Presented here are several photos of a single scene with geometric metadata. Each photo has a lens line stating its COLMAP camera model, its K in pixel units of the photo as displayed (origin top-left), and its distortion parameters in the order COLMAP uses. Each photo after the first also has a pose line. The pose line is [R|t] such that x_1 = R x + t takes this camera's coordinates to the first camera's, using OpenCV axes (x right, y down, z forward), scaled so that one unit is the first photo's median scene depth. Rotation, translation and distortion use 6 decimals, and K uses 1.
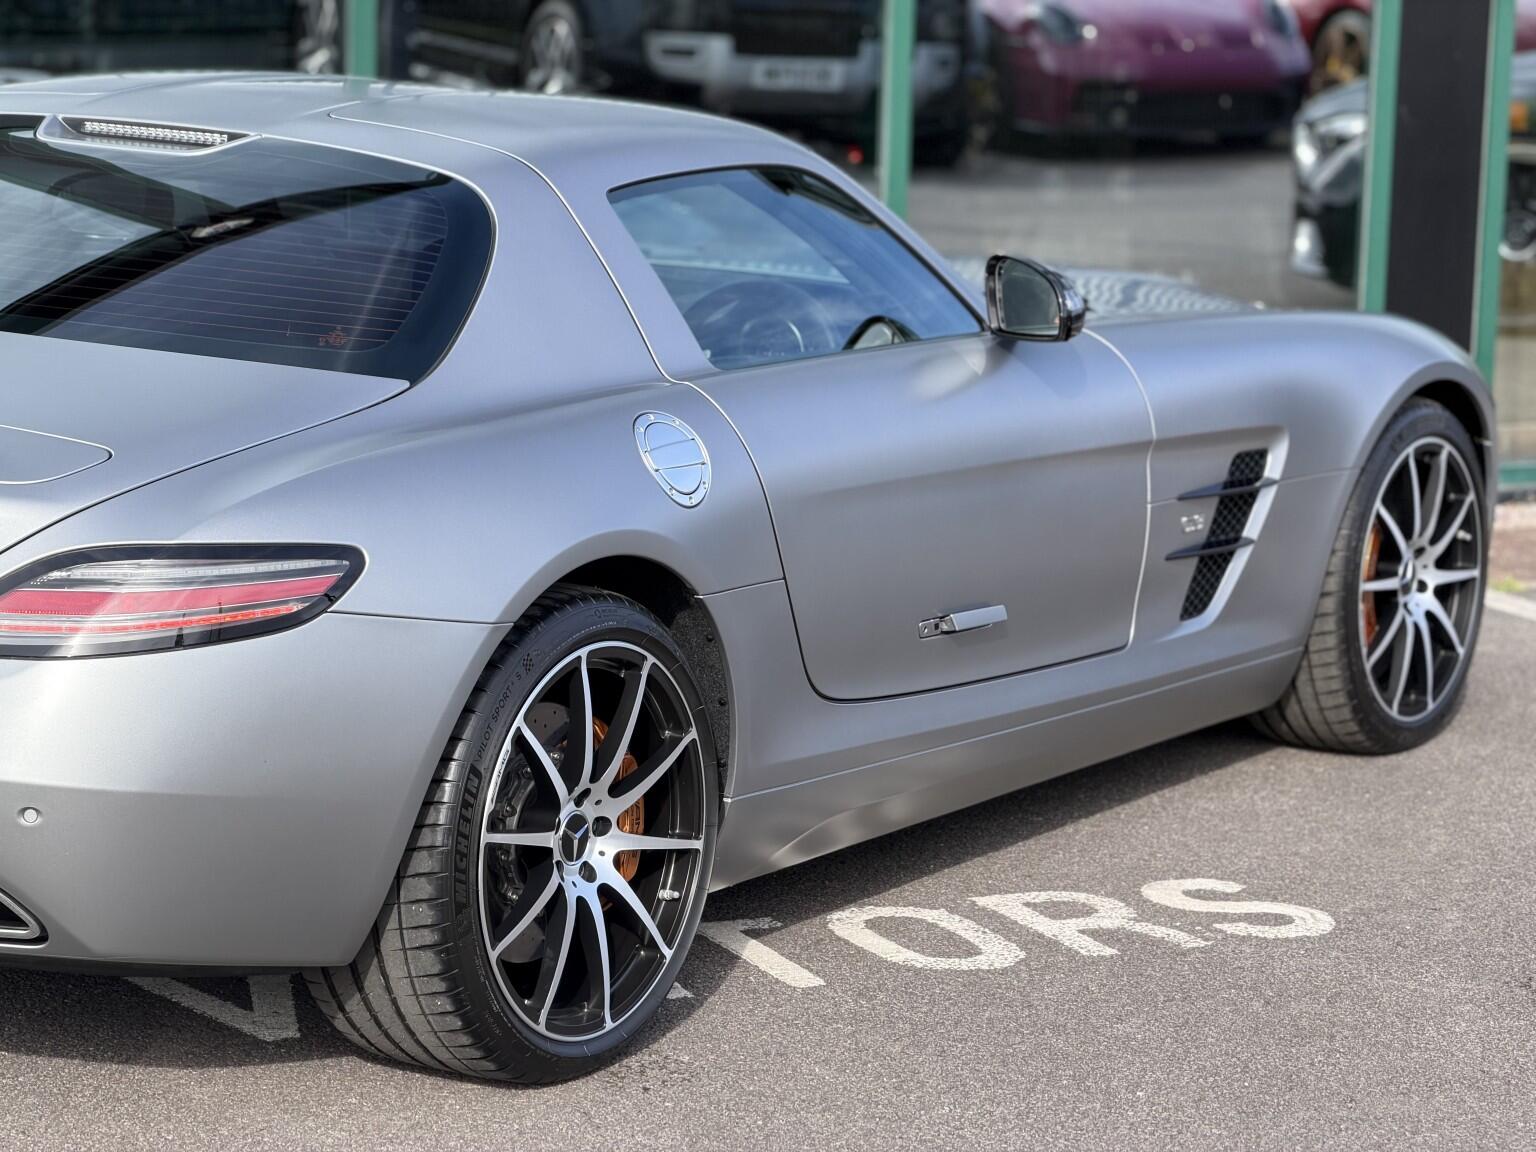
lens RADIAL K [[4698.4, 0, 768.0], [0, 4698.4, 576.0], [0, 0, 1]] dist [0.175306, 1.395379]
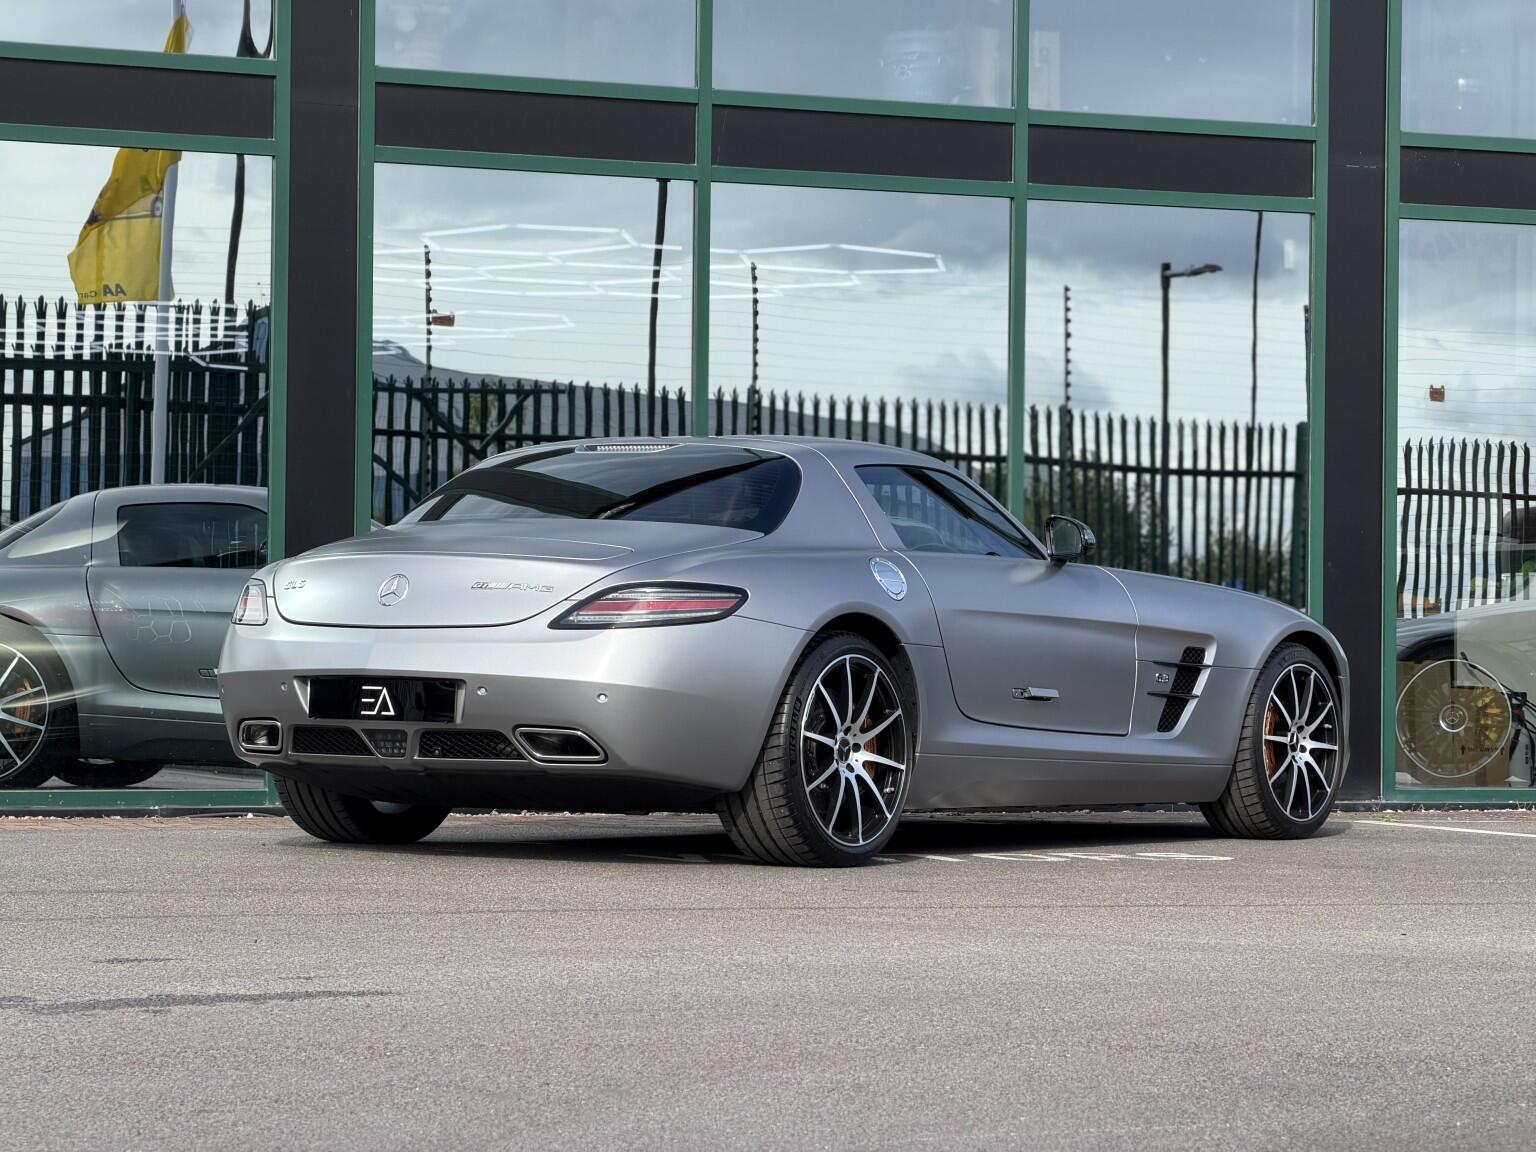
lens RADIAL K [[4698.4, 0, 768.0], [0, 4698.4, 576.0], [0, 0, 1]] dist [0.175306, 1.395379]
pose [[0.999097, -0.016135, -0.039307, 0.008305], [0.008373, 0.981717, -0.190160, 0.365703], [0.041656, 0.189659, 0.980966, -1.034710]]
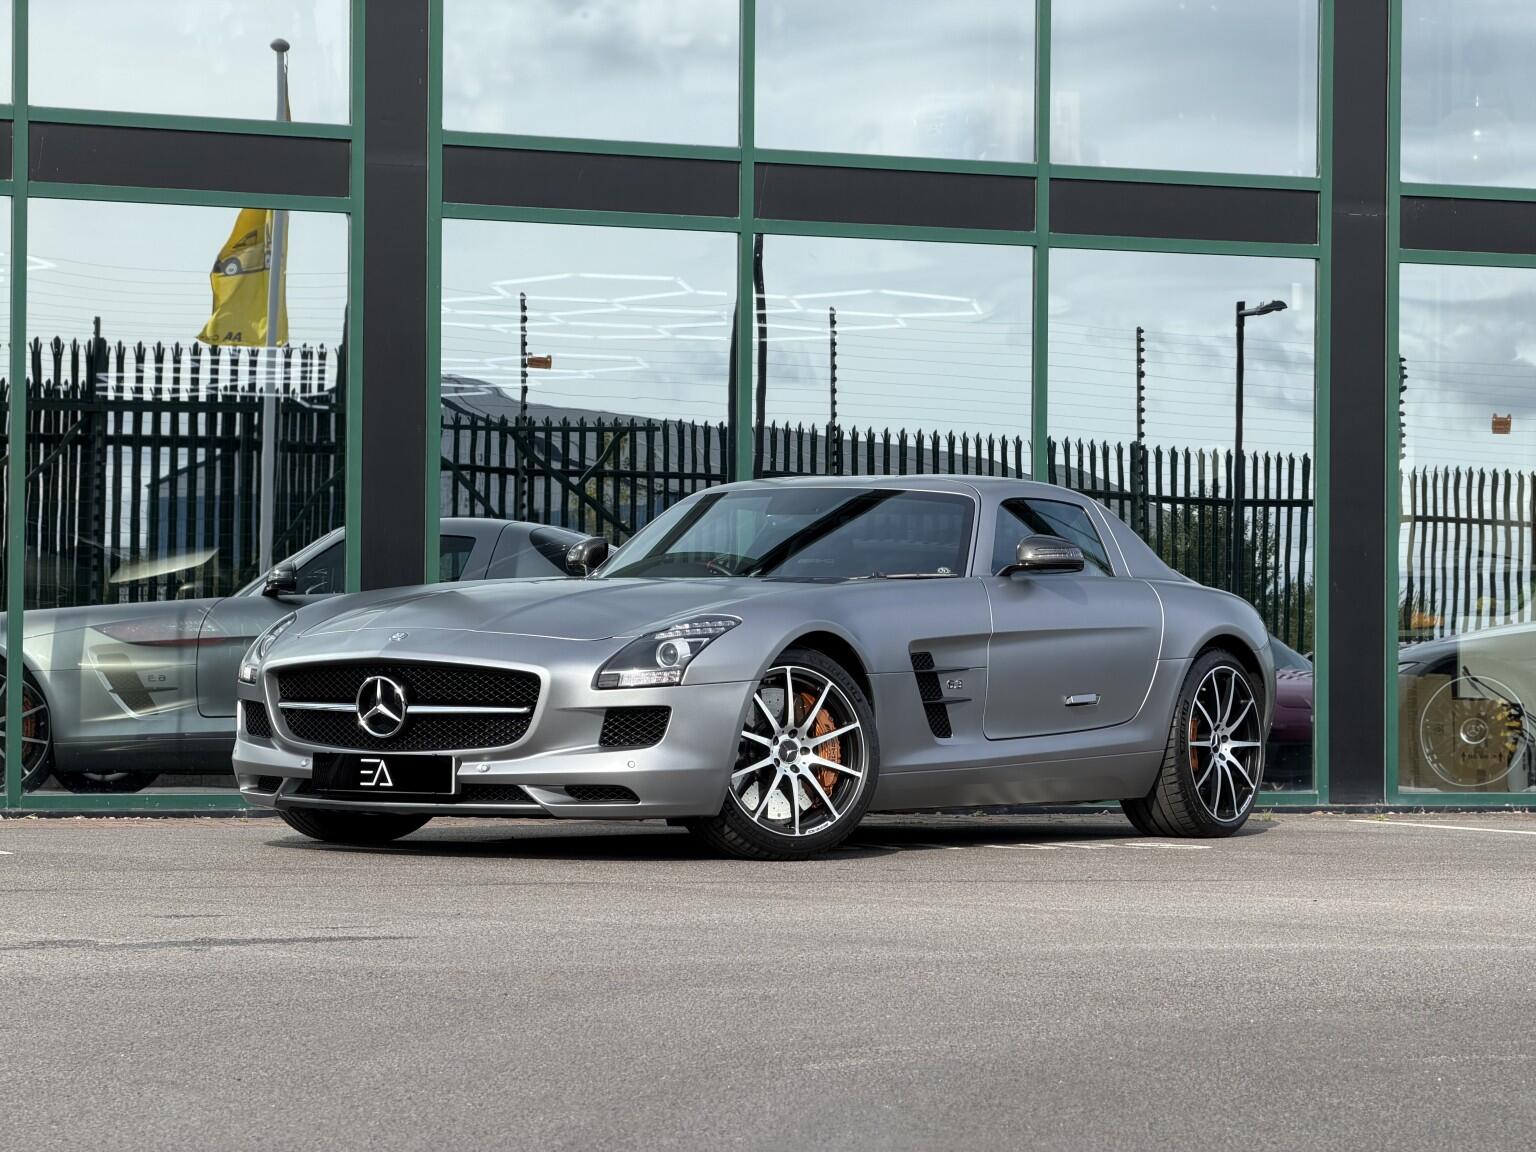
lens RADIAL K [[4698.4, 0, 768.0], [0, 4698.4, 576.0], [0, 0, 1]] dist [0.175306, 1.395379]
pose [[0.997381, -0.020868, -0.069244, 0.078670], [0.006716, 0.980054, -0.198619, 0.420025], [0.072008, 0.197634, 0.977628, -1.248351]]
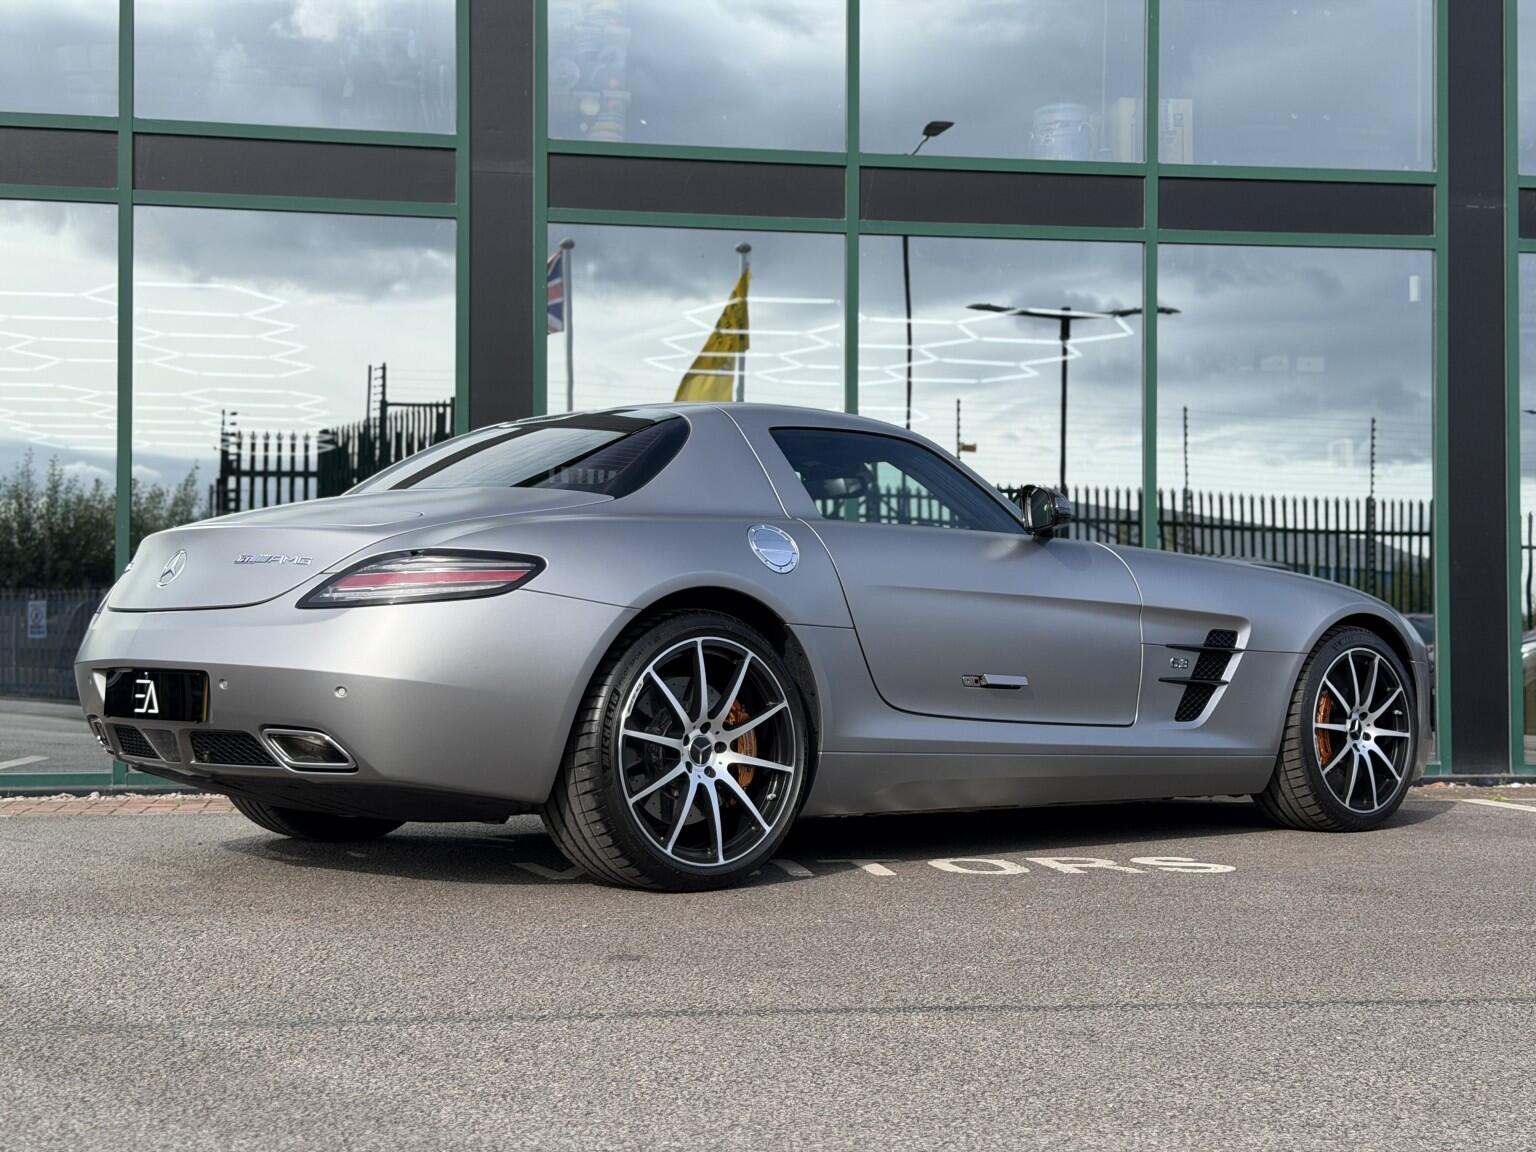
lens RADIAL K [[2177.0, 0, 768.0], [0, 2177.0, 576.0], [0, 0, 1]] dist [0.166044, -0.166534]
pose [[0.958386, -0.035359, -0.283277, 0.209391], [-0.025809, 0.977505, -0.209329, 0.156848], [0.284306, 0.207929, 0.935914, 0.225279]]
